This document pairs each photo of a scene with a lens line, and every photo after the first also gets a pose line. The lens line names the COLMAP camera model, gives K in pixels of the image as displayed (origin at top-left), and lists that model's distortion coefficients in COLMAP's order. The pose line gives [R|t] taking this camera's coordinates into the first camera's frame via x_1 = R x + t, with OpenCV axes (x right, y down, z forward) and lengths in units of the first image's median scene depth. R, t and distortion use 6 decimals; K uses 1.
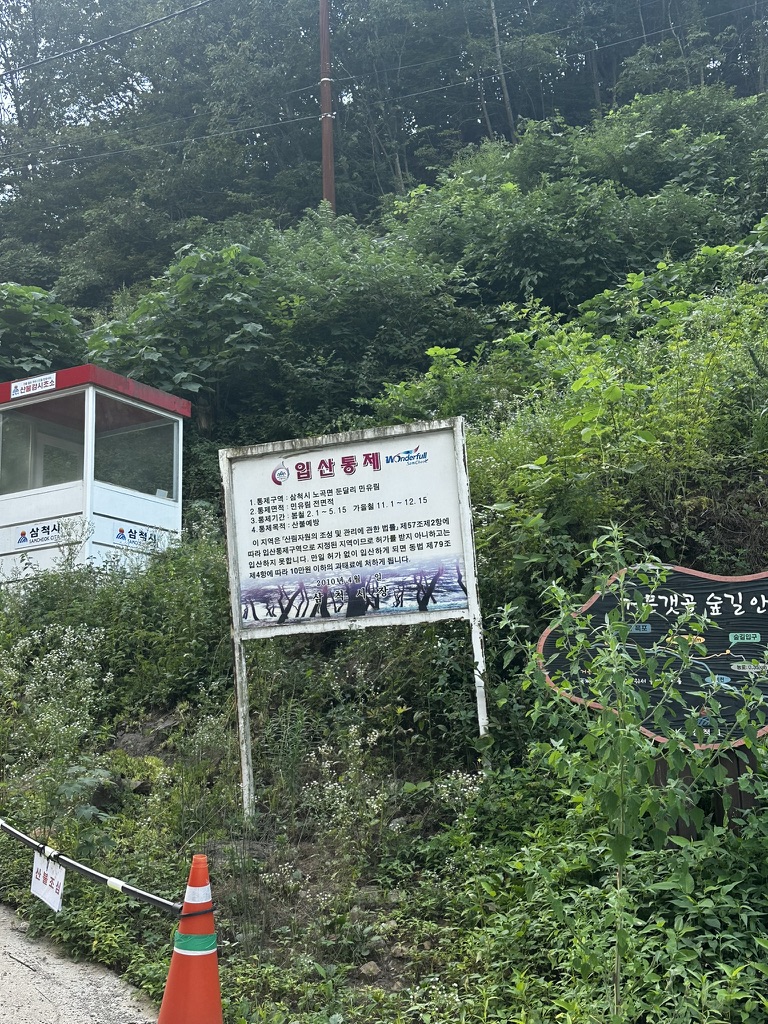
lens RADIAL K [[1243.4, 0, 384.2], [0, 1243.4, 508.3], [0, 0, 1]] dist [0.102204, 0.000000]
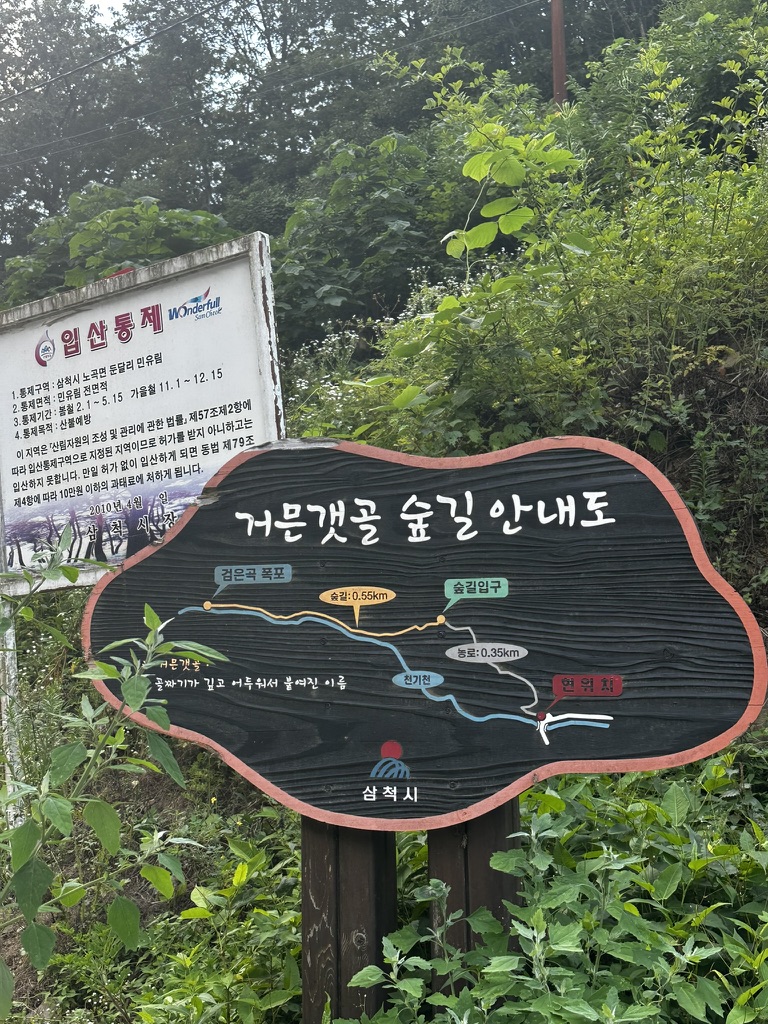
lens RADIAL K [[1243.4, 0, 383.5], [0, 1243.4, 516.9], [0, 0, 1]] dist [0.102204, 0.000000]
pose [[0.965984, -0.030332, -0.256815, 0.268454], [0.044006, 0.997893, 0.047666, 0.038715], [0.254828, -0.057347, 0.965284, 0.399490]]
